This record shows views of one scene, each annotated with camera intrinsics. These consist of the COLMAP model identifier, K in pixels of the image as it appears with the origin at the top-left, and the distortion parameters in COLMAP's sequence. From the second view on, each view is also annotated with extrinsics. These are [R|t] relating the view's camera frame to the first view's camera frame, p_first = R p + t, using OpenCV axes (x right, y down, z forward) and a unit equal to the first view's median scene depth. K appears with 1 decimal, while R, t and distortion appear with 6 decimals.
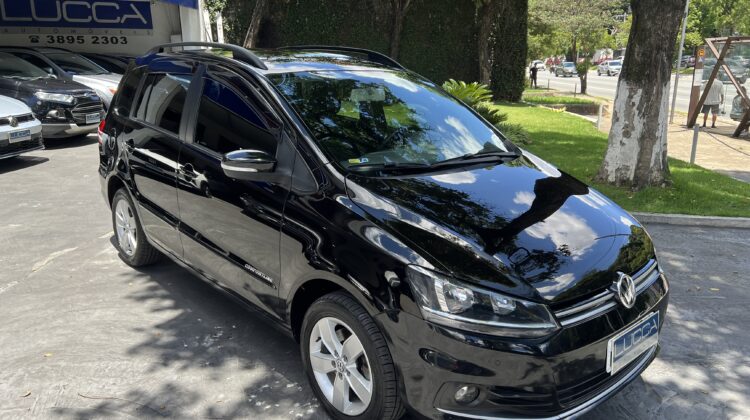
lens RADIAL K [[569.4, 0, 378.8], [0, 569.4, 210.3], [0, 0, 1]] dist [0.034769, -0.021619]
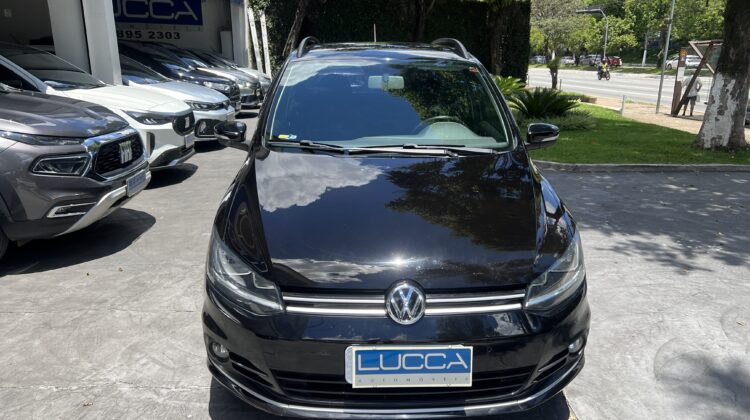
lens RADIAL K [[569.4, 0, 378.8], [0, 569.4, 210.3], [0, 0, 1]] dist [0.034769, -0.021619]
pose [[0.992399, -0.021512, 0.121170, -0.214387], [0.020740, 0.999756, 0.007631, 0.028636], [-0.121304, -0.005059, 0.992602, -0.105600]]
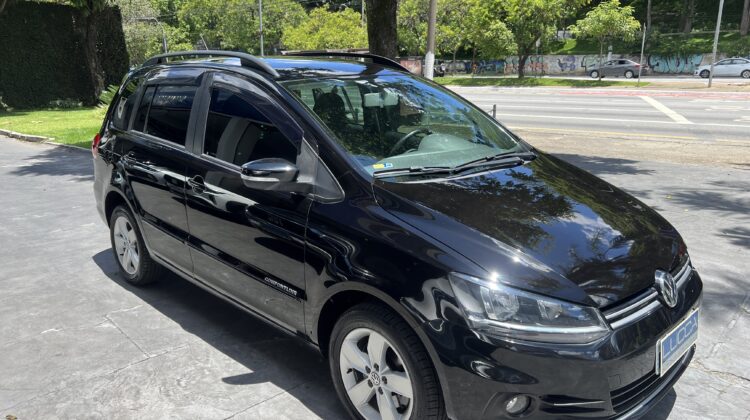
lens RADIAL K [[569.4, 0, 378.8], [0, 569.4, 210.3], [0, 0, 1]] dist [0.034769, -0.021619]
pose [[0.648669, -0.194353, 0.735837, -0.329171], [0.202898, 0.976014, 0.078927, 0.007529], [-0.733527, 0.098103, 0.672543, -0.035860]]
